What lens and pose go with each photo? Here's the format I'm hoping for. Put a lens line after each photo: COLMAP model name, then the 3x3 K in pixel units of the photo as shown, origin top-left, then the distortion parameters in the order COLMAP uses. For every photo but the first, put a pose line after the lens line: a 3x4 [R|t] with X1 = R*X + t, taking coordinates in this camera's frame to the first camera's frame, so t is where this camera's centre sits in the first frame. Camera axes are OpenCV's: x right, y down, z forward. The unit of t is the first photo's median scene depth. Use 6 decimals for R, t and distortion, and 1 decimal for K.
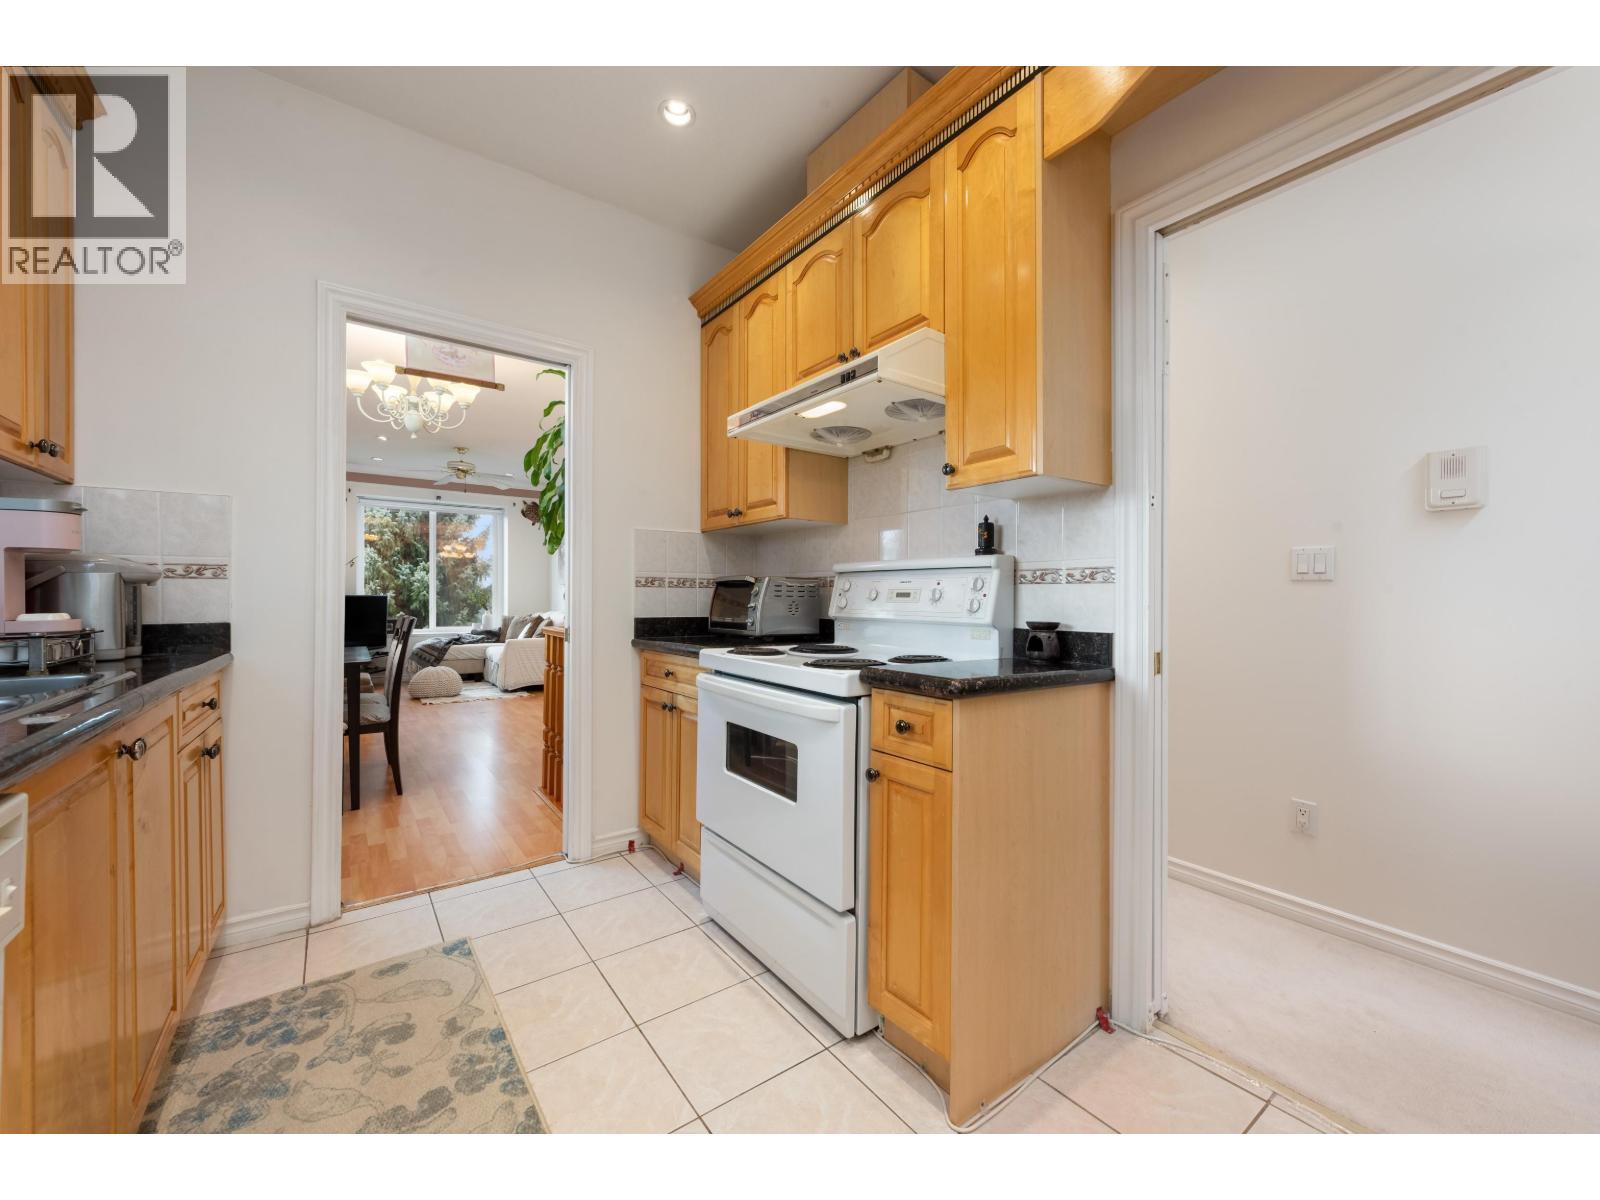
lens RADIAL K [[624.7, 0, 803.4], [0, 624.7, 597.9], [0, 0, 1]] dist [0.015203, -0.006914]
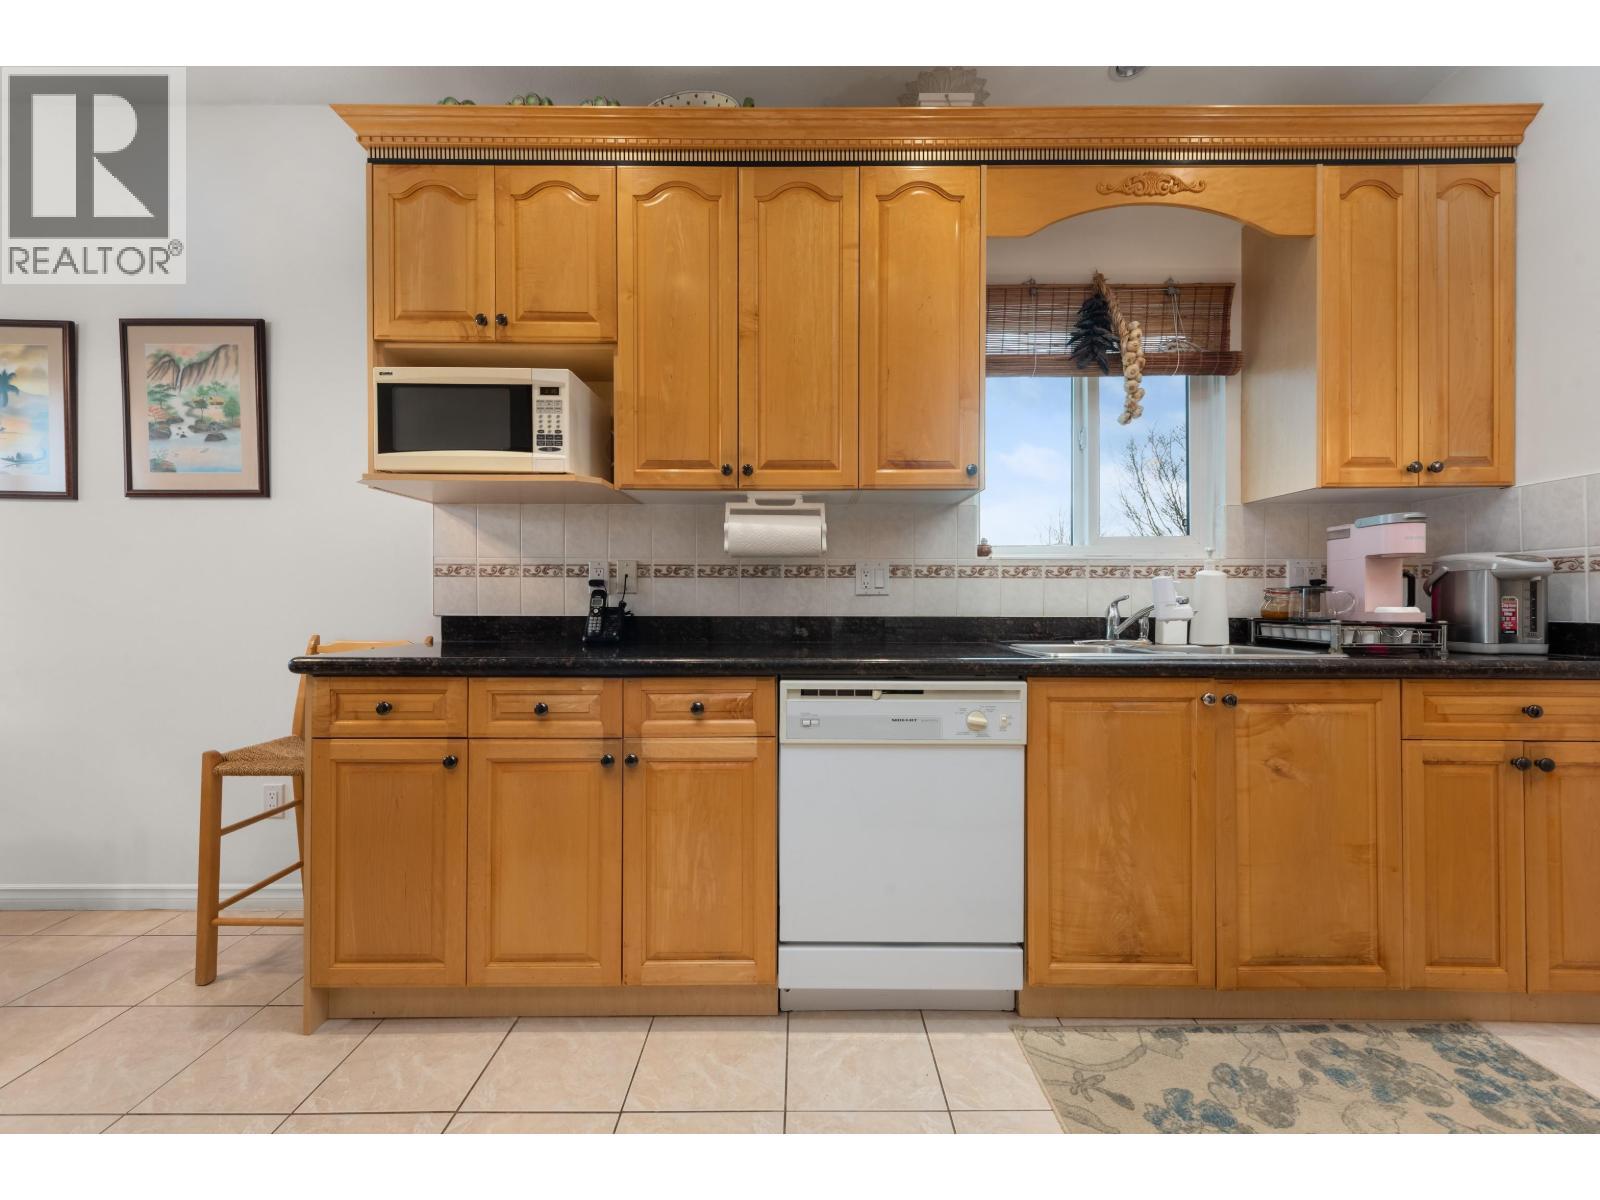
lens RADIAL K [[624.7, 0, 803.4], [0, 624.7, 597.9], [0, 0, 1]] dist [0.015203, -0.006914]
pose [[-0.604724, -0.006385, -0.796410, 0.274889], [-0.002397, 0.999978, -0.006197, 0.010616], [0.796432, -0.001839, -0.604726, 0.485417]]
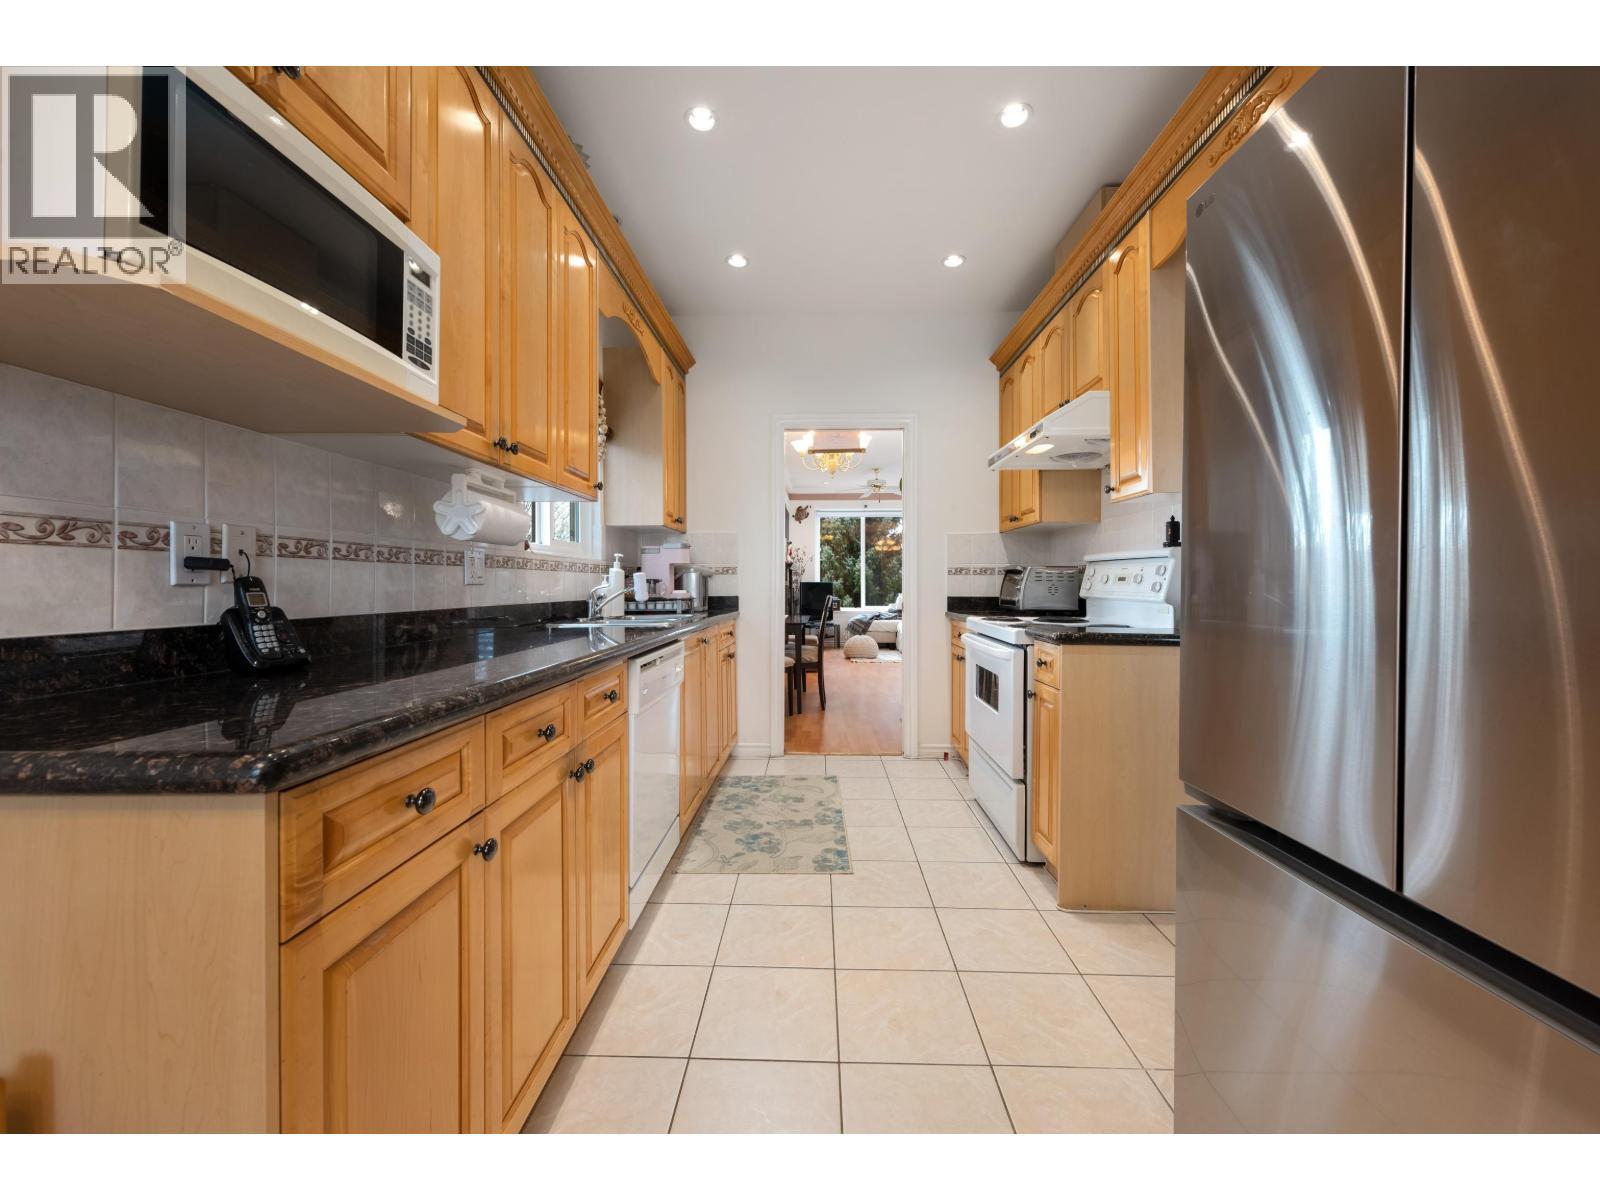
lens RADIAL K [[641.4, 0, 807.6], [0, 641.4, 585.2], [0, 0, 1]] dist [0.012629, -0.000374]
pose [[0.793122, -0.003046, -0.609055, 0.401912], [0.004837, 0.999987, 0.001297, 0.002724], [0.609043, -0.003975, 0.793127, -0.384498]]
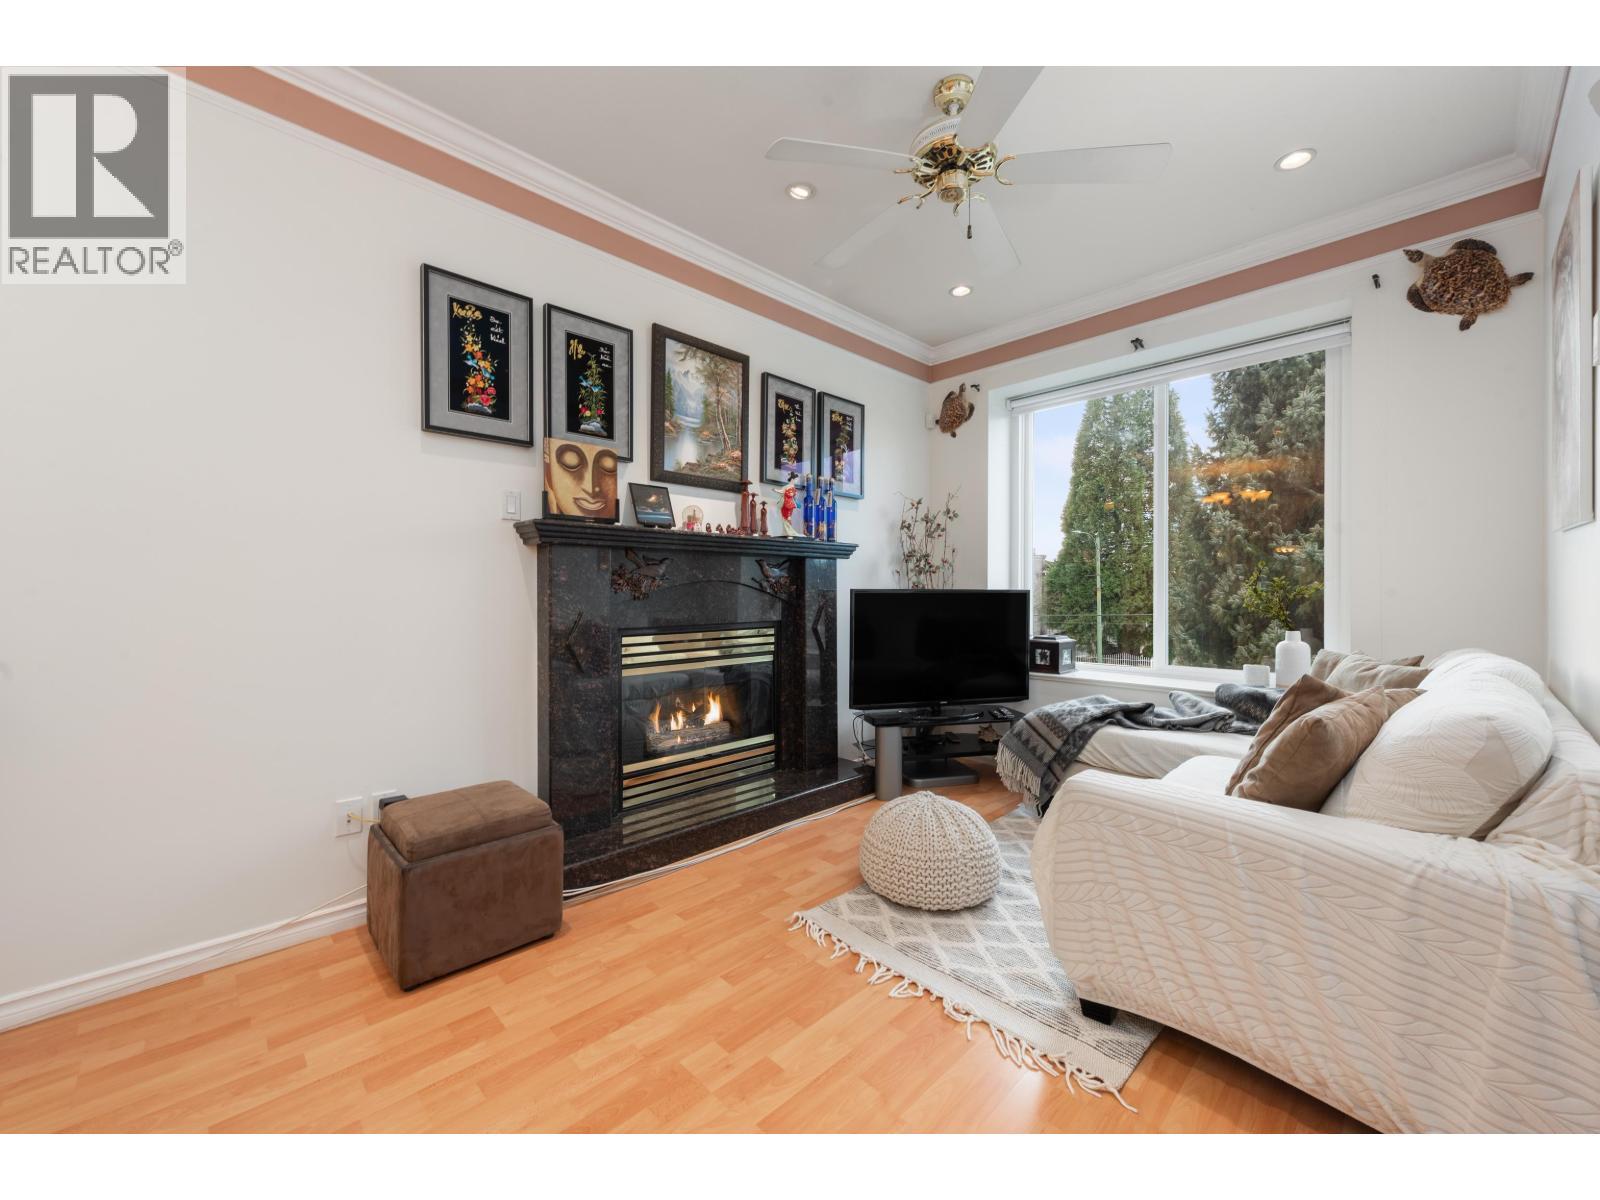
lens RADIAL K [[624.7, 0, 803.4], [0, 624.7, 597.9], [0, 0, 1]] dist [0.015203, -0.006914]
pose [[0.134059, 0.001136, -0.990973, -0.669066], [0.002112, 0.999997, 0.001432, 0.002932], [0.990971, -0.002285, 0.134056, 2.300228]]
